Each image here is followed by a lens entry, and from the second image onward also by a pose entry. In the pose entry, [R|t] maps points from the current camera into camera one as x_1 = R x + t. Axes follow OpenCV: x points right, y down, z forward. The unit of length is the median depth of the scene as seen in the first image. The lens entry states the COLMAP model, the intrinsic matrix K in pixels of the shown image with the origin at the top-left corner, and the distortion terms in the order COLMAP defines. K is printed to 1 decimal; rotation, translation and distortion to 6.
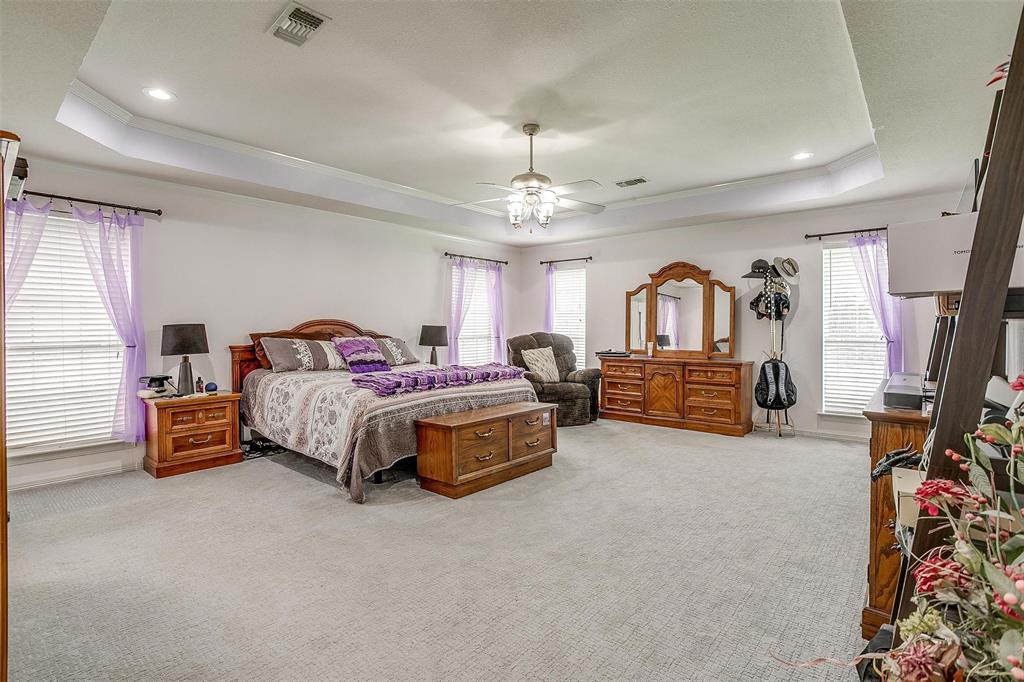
lens RADIAL K [[513.2, 0, 507.6], [0, 513.2, 340.6], [0, 0, 1]] dist [-0.015425, 0.002356]
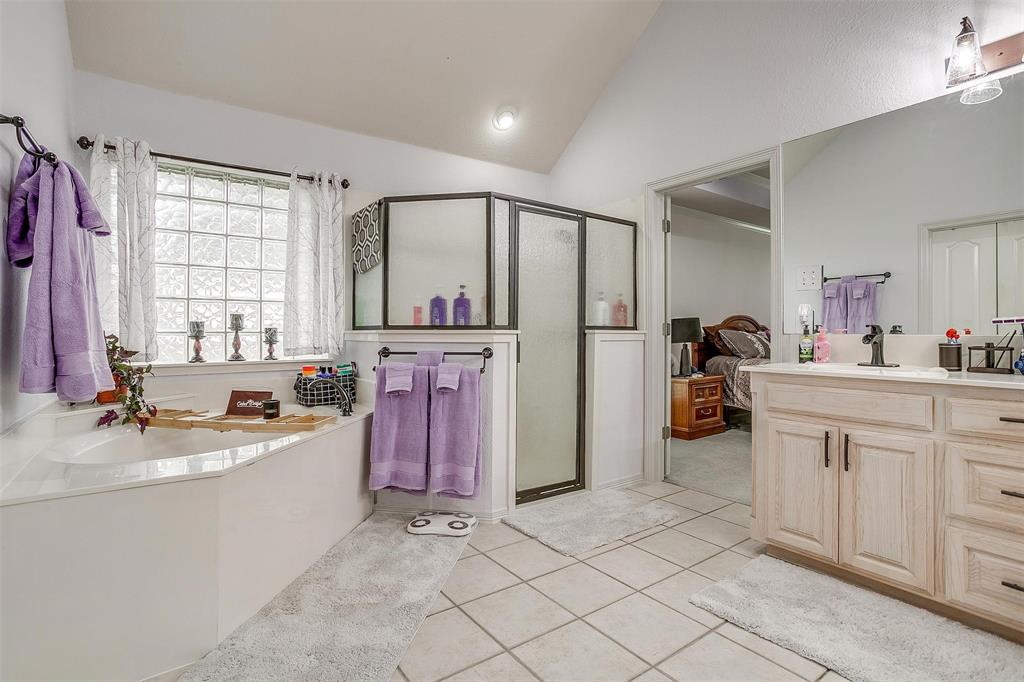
lens RADIAL K [[513.2, 0, 506.9], [0, 513.2, 340.6], [0, 0, 1]] dist [-0.015425, 0.002356]
pose [[0.978730, 0.016378, -0.204499, -0.853977], [-0.017796, 0.999829, -0.005093, 0.040160], [0.204381, 0.008624, 0.978853, -0.309570]]
